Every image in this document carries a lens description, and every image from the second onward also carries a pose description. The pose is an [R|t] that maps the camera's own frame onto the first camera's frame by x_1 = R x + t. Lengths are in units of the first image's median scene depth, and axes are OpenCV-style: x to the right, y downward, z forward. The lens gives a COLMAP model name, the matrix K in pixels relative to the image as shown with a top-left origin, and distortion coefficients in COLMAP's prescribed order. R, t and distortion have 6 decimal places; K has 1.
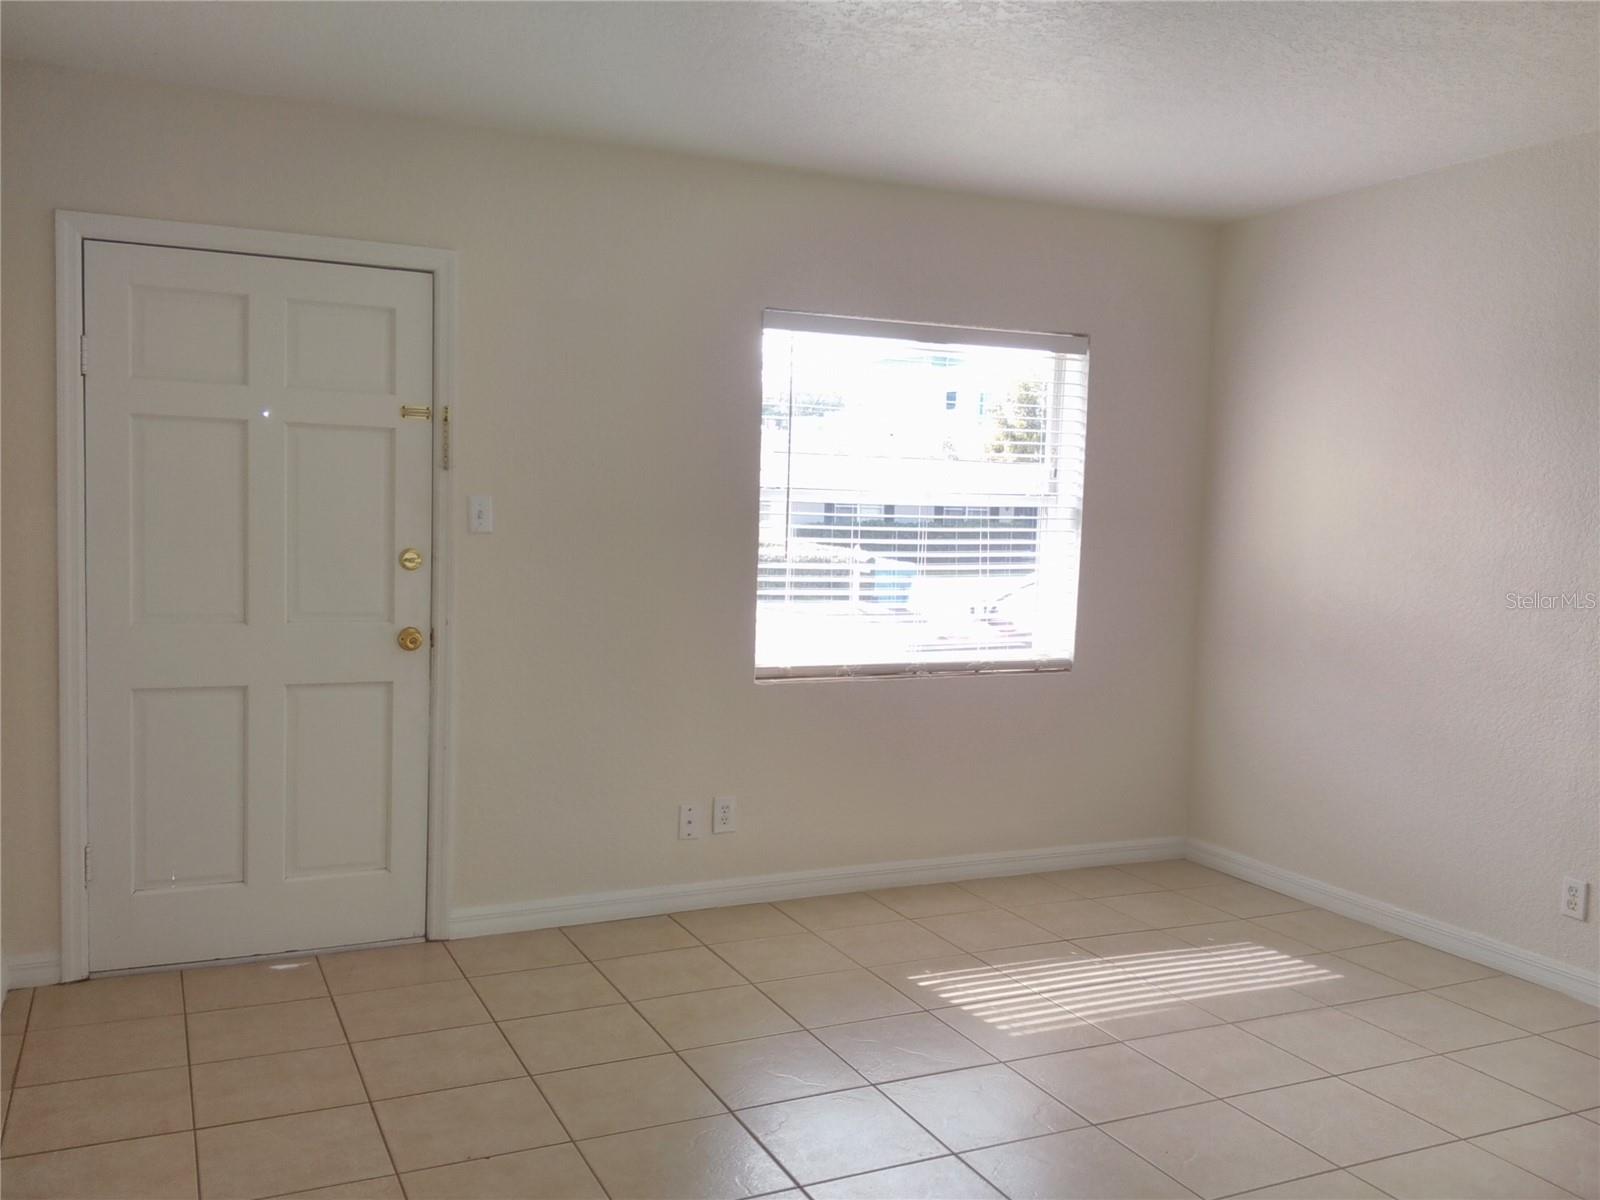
lens RADIAL K [[1355.6, 0, 800.0], [0, 1355.6, 600.0], [0, 0, 1]] dist [0.123797, -0.243634]
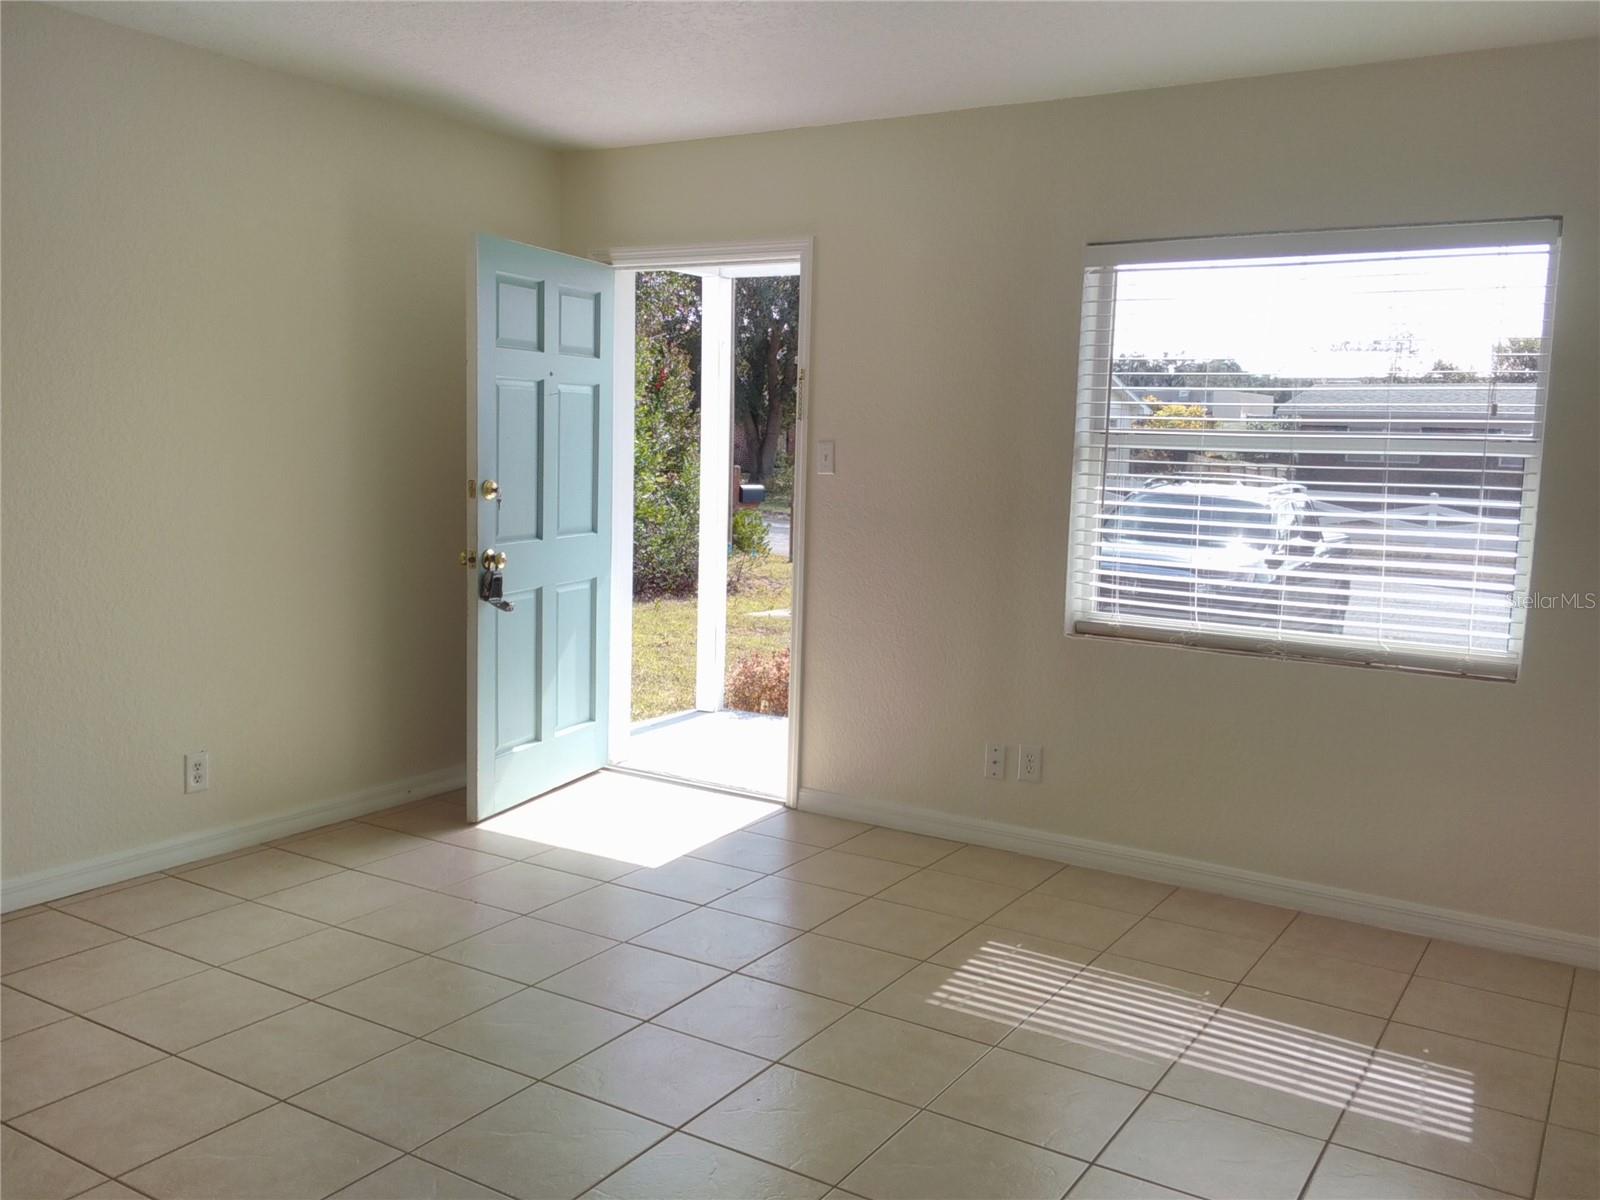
lens RADIAL K [[1376.1, 0, 800.0], [0, 1376.1, 600.0], [0, 0, 1]] dist [0.133387, -0.221873]
pose [[0.536655, 0.086697, -0.839336, 0.765098], [-0.072706, 0.995759, 0.056367, -0.007564], [0.840663, 0.030775, 0.540683, 0.335766]]
